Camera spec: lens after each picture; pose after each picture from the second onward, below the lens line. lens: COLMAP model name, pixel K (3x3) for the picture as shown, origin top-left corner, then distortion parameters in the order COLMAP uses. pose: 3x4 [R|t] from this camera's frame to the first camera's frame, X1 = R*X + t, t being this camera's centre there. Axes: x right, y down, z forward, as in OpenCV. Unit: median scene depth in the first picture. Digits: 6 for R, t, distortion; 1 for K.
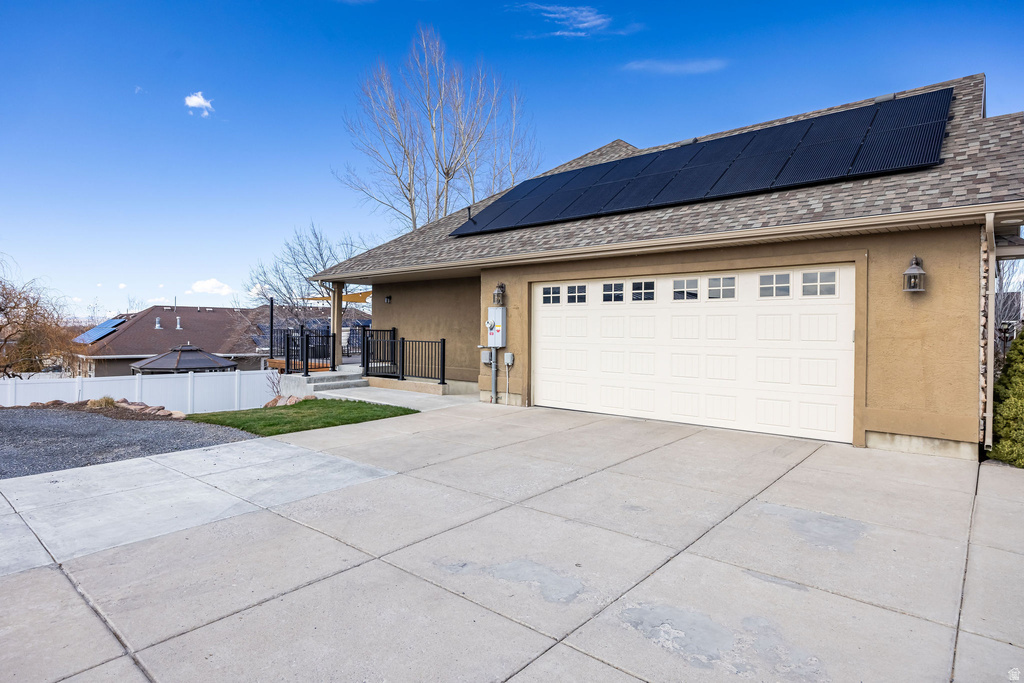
lens RADIAL K [[556.3, 0, 511.9], [0, 556.3, 337.4], [0, 0, 1]] dist [-0.023661, -0.000700]
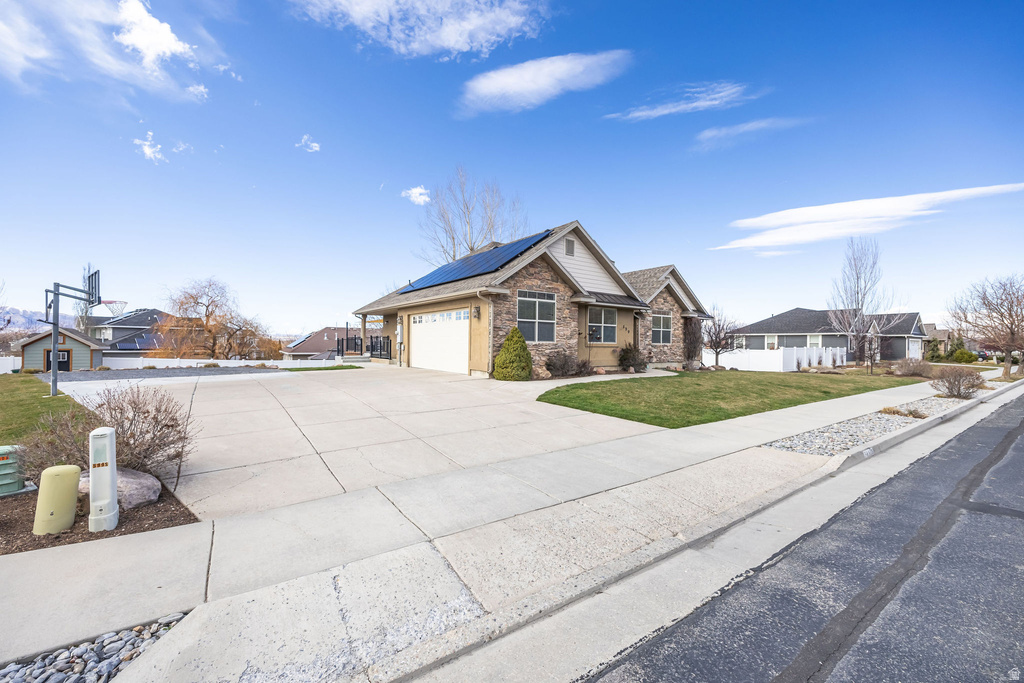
lens RADIAL K [[408.7, 0, 513.9], [0, 408.7, 345.0], [0, 0, 1]] dist [0.000937, -0.000087]
pose [[0.973215, 0.005409, -0.229831, 0.595905], [-0.008842, 0.999864, -0.013909, 0.034397], [0.229725, 0.015569, 0.973131, -0.403320]]
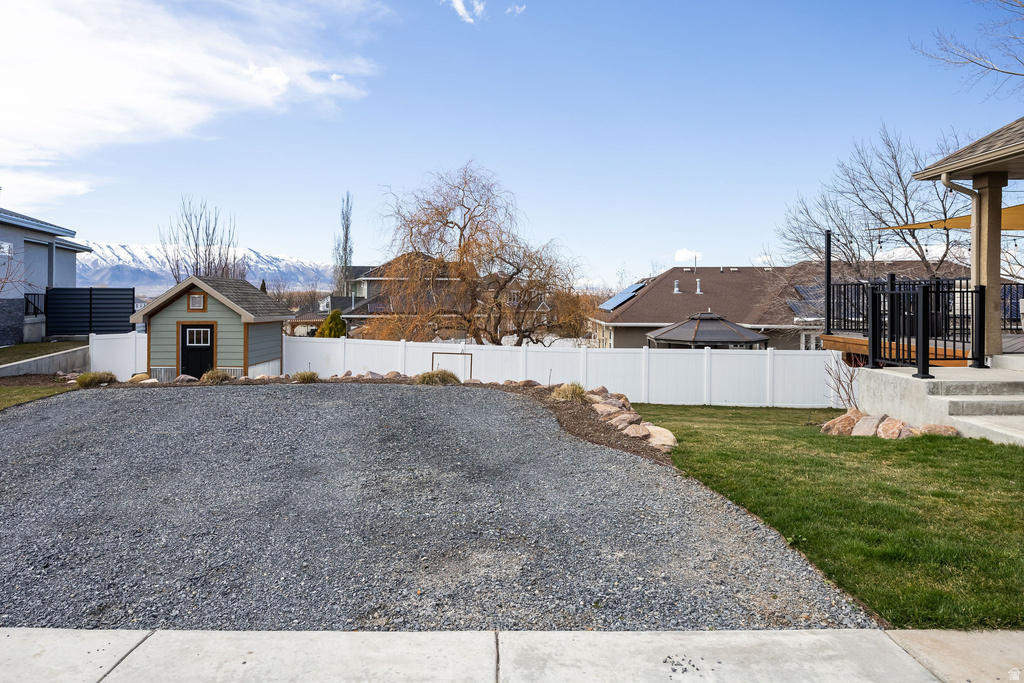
lens RADIAL K [[621.0, 0, 499.4], [0, 621.0, 296.9], [0, 0, 1]] dist [-0.002979, 0.000435]
pose [[0.646904, -0.006110, -0.762547, -0.173689], [-0.007700, 0.999865, -0.014544, 0.012002], [0.762533, 0.015280, 0.646769, 0.339012]]
